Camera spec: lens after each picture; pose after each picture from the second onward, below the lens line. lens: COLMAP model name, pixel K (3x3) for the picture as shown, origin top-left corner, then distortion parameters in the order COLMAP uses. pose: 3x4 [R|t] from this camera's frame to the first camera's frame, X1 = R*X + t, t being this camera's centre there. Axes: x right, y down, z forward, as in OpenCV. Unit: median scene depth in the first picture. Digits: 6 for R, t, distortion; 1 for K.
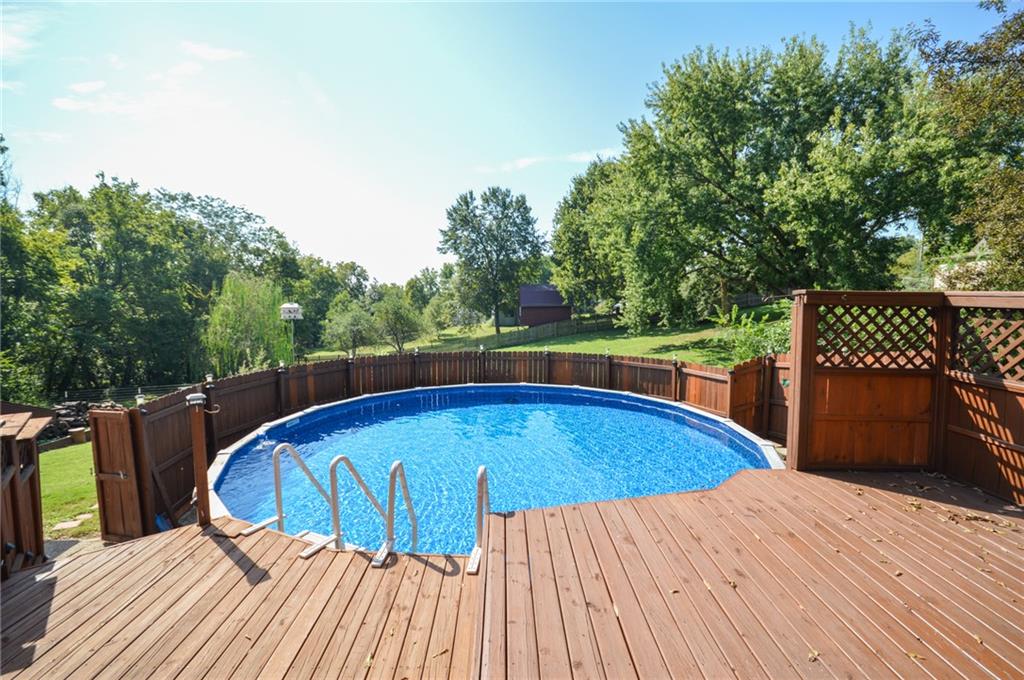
lens RADIAL K [[456.1, 0, 508.8], [0, 456.1, 337.8], [0, 0, 1]] dist [0.000210, -0.006819]
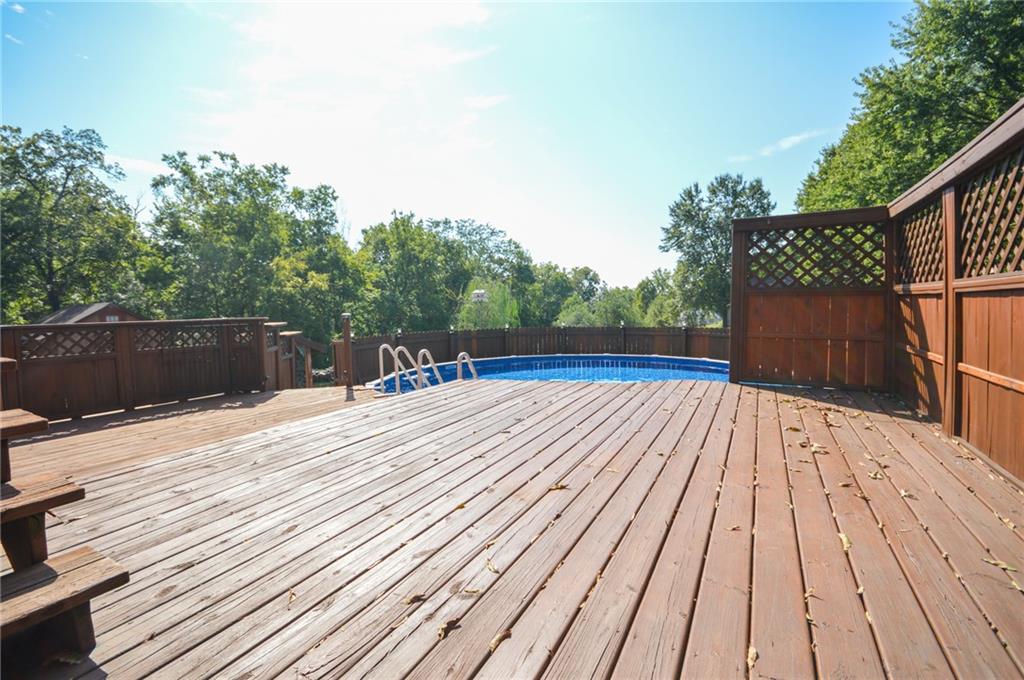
lens RADIAL K [[456.1, 0, 507.5], [0, 456.1, 336.7], [0, 0, 1]] dist [0.000210, -0.006819]
pose [[0.867686, 0.015475, -0.496872, 0.060689], [-0.022534, 0.999712, -0.008216, 0.017064], [0.496602, 0.018326, 0.867785, -0.019616]]
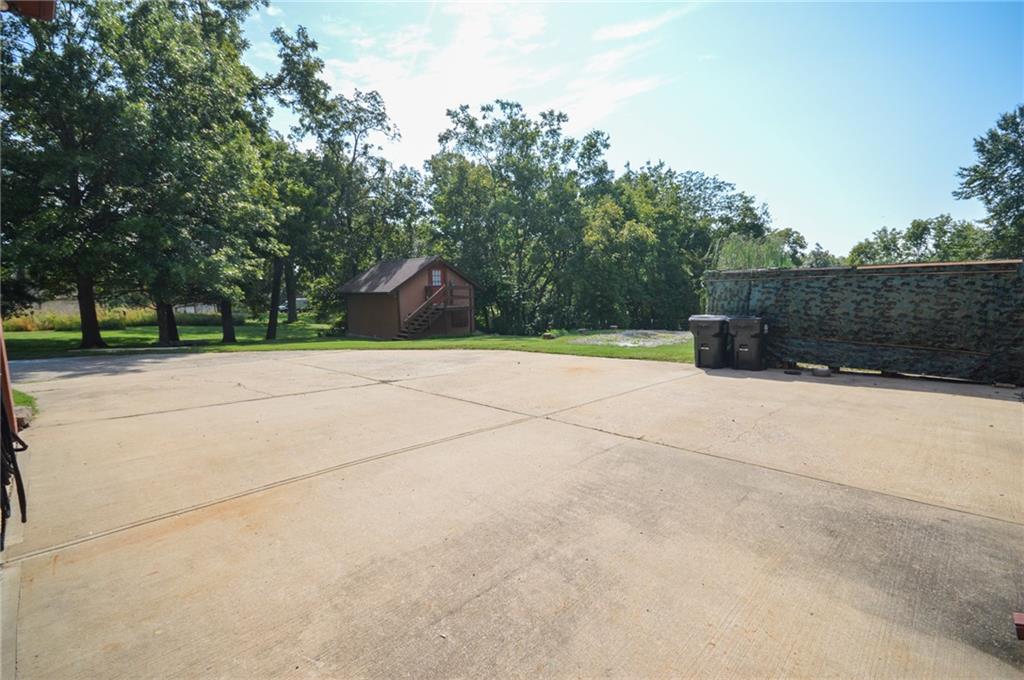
lens RADIAL K [[456.1, 0, 506.8], [0, 456.1, 338.4], [0, 0, 1]] dist [0.000210, -0.006819]
pose [[0.701334, 0.076055, -0.708764, -0.143796], [-0.042236, 0.996979, 0.065189, 0.035597], [0.711580, -0.015784, 0.702427, -0.092324]]
